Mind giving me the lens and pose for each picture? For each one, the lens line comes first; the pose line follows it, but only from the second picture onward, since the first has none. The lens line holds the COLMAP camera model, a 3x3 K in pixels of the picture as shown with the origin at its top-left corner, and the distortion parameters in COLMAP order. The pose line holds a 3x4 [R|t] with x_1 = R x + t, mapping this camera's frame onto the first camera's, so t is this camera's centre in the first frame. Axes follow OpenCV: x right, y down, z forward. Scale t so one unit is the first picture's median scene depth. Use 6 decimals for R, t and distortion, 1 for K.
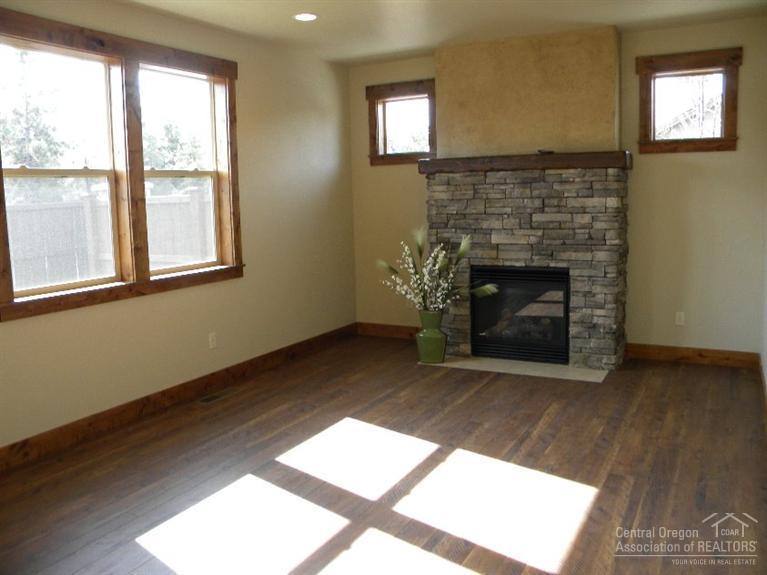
lens RADIAL K [[647.4, 0, 383.7], [0, 647.4, 291.9], [0, 0, 1]] dist [-0.178874, 0.140978]
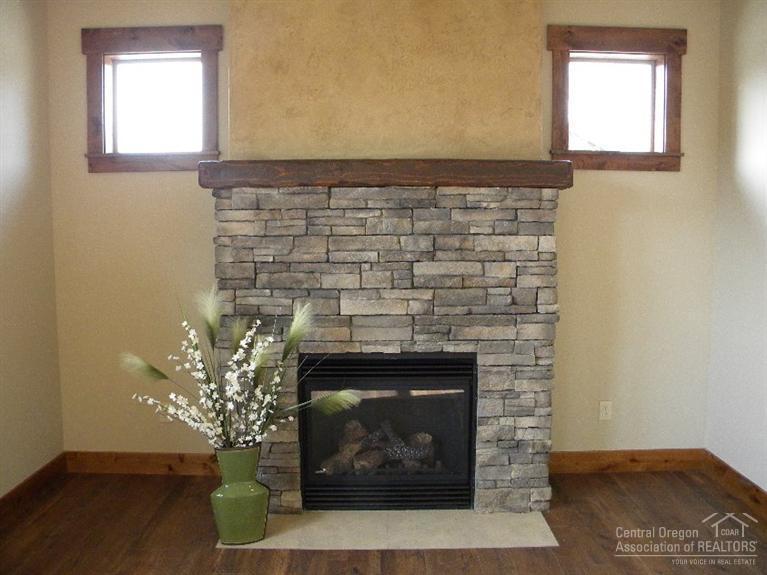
lens RADIAL K [[647.4, 0, 383.5], [0, 647.4, 282.2], [0, 0, 1]] dist [-0.178874, 0.140978]
pose [[0.873661, -0.018543, 0.486182, -0.073947], [0.048868, 0.997565, -0.049768, -0.075221], [-0.484076, 0.067239, 0.872439, 0.497381]]
